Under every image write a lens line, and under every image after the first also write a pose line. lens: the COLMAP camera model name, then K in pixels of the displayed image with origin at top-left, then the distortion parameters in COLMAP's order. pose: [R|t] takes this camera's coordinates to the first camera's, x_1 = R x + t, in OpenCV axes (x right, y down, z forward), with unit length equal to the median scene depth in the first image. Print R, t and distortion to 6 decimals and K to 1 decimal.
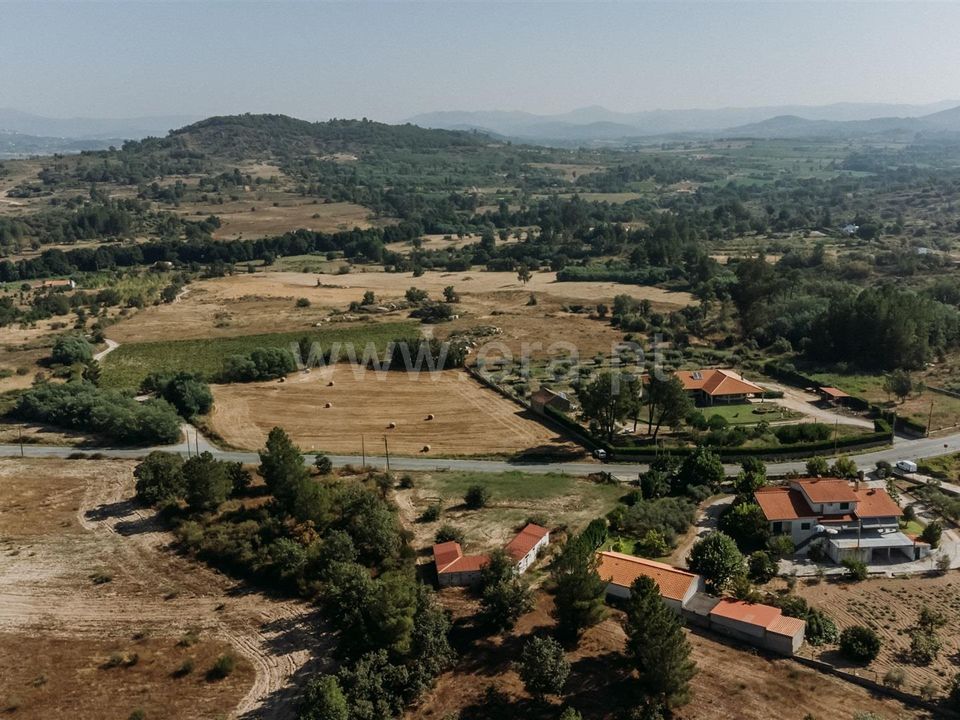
lens RADIAL K [[943.1, 0, 477.6], [0, 943.1, 362.1], [0, 0, 1]] dist [0.031375, 0.000000]
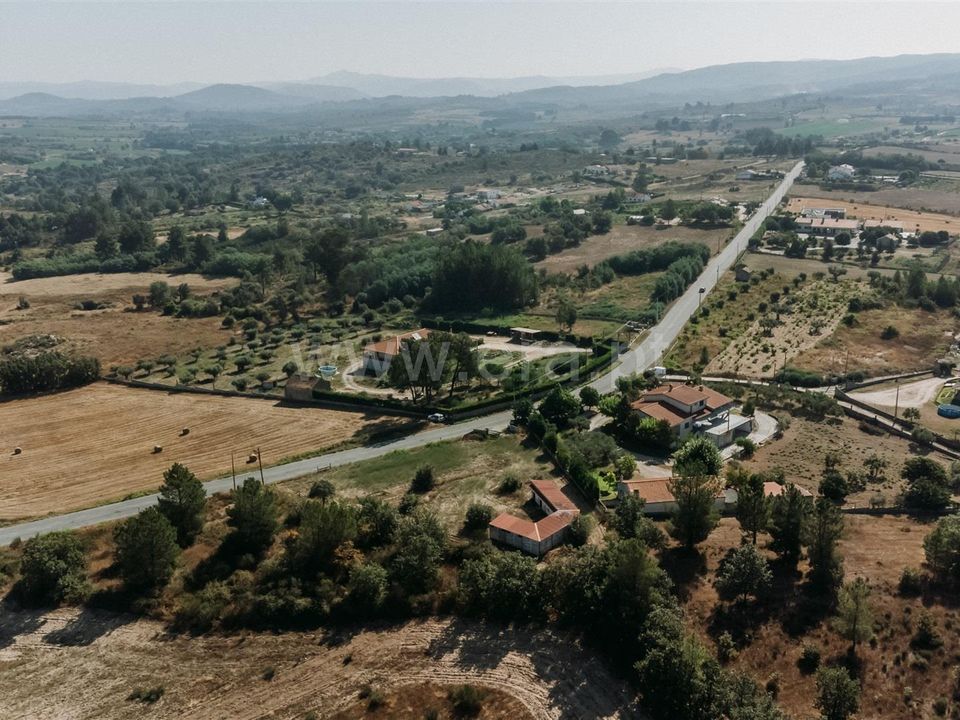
lens RADIAL K [[943.1, 0, 475.0], [0, 943.1, 358.2], [0, 0, 1]] dist [0.031375, 0.000000]
pose [[0.749314, -0.172210, 0.639431, -0.625487], [0.161359, 0.983972, 0.075913, -0.049212], [-0.642255, 0.046295, 0.765092, 0.240102]]
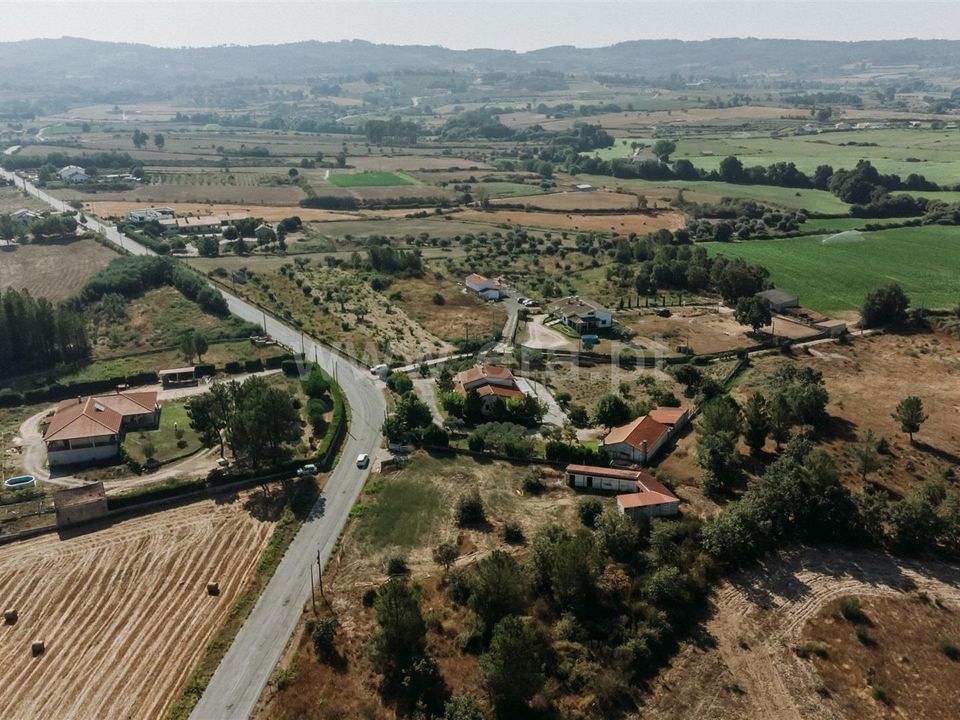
lens RADIAL K [[943.1, 0, 482.9], [0, 943.1, 359.3], [0, 0, 1]] dist [0.031375, 0.000000]
pose [[-0.106603, -0.268225, 0.957440, -0.942018], [0.255801, 0.923117, 0.287091, -0.283834], [-0.960834, 0.275519, -0.029795, 1.085911]]
